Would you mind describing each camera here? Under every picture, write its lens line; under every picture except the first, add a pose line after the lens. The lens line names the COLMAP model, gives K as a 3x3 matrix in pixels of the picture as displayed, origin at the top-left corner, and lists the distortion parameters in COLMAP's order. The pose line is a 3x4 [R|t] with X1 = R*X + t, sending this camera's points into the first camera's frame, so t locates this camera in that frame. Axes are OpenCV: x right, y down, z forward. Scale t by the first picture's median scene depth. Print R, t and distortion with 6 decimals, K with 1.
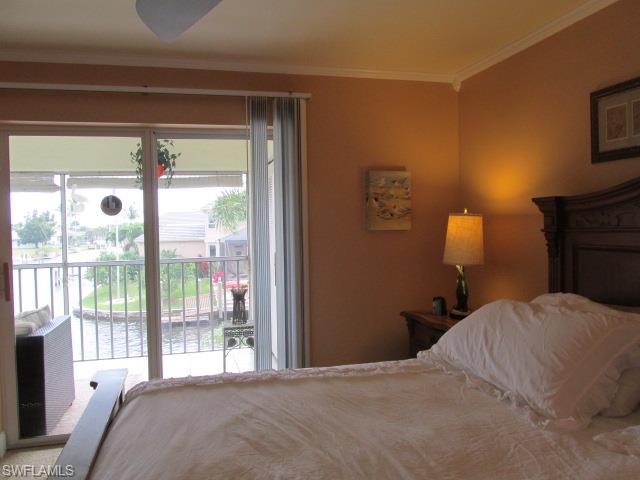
lens RADIAL K [[531.6, 0, 320.0], [0, 531.6, 240.0], [0, 0, 1]] dist [-0.042032, 0.012265]
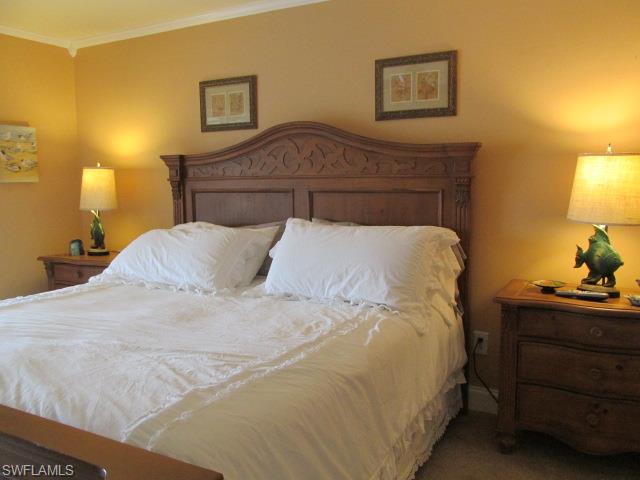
lens RADIAL K [[531.6, 0, 320.0], [0, 531.6, 240.0], [0, 0, 1]] dist [-0.042032, 0.012265]
pose [[0.682791, -0.079924, 0.726229, -0.312304], [0.024289, 0.995932, 0.086770, 0.027161], [-0.730210, -0.041606, 0.681955, -0.214107]]
